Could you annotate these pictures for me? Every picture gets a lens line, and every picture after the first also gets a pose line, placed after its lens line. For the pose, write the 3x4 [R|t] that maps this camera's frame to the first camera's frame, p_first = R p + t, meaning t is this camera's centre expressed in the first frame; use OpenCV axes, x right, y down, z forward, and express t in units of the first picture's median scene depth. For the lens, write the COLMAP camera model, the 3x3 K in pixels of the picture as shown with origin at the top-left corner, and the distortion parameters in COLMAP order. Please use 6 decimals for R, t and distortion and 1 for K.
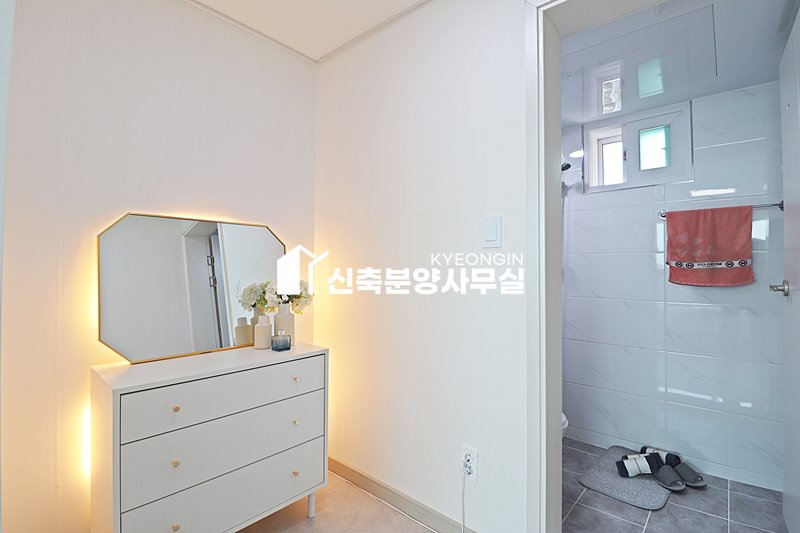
lens RADIAL K [[367.6, 0, 404.4], [0, 367.6, 259.7], [0, 0, 1]] dist [-0.000470, -0.013679]
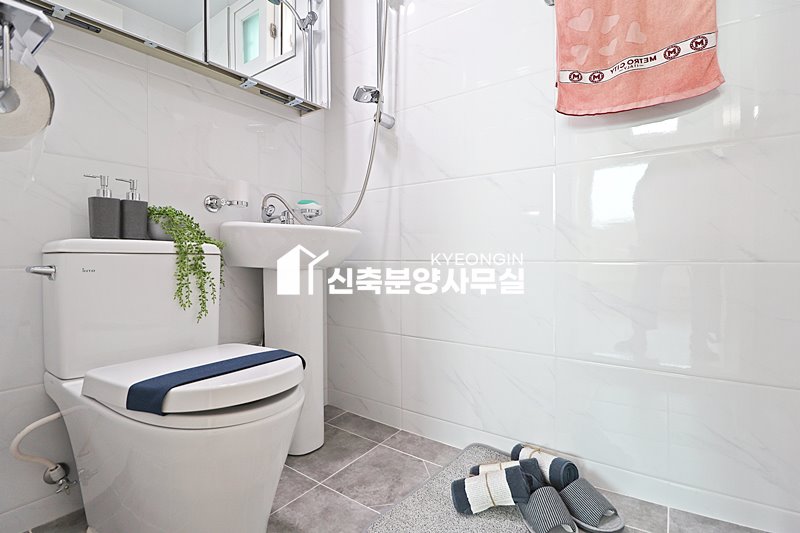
lens RADIAL K [[367.6, 0, 404.4], [0, 367.6, 259.7], [0, 0, 1]] dist [-0.000470, -0.013679]
pose [[0.994380, -0.006071, 0.105693, 0.472819], [0.003411, 0.999673, 0.025333, 0.247243], [-0.105812, -0.024830, 0.994076, 0.534638]]
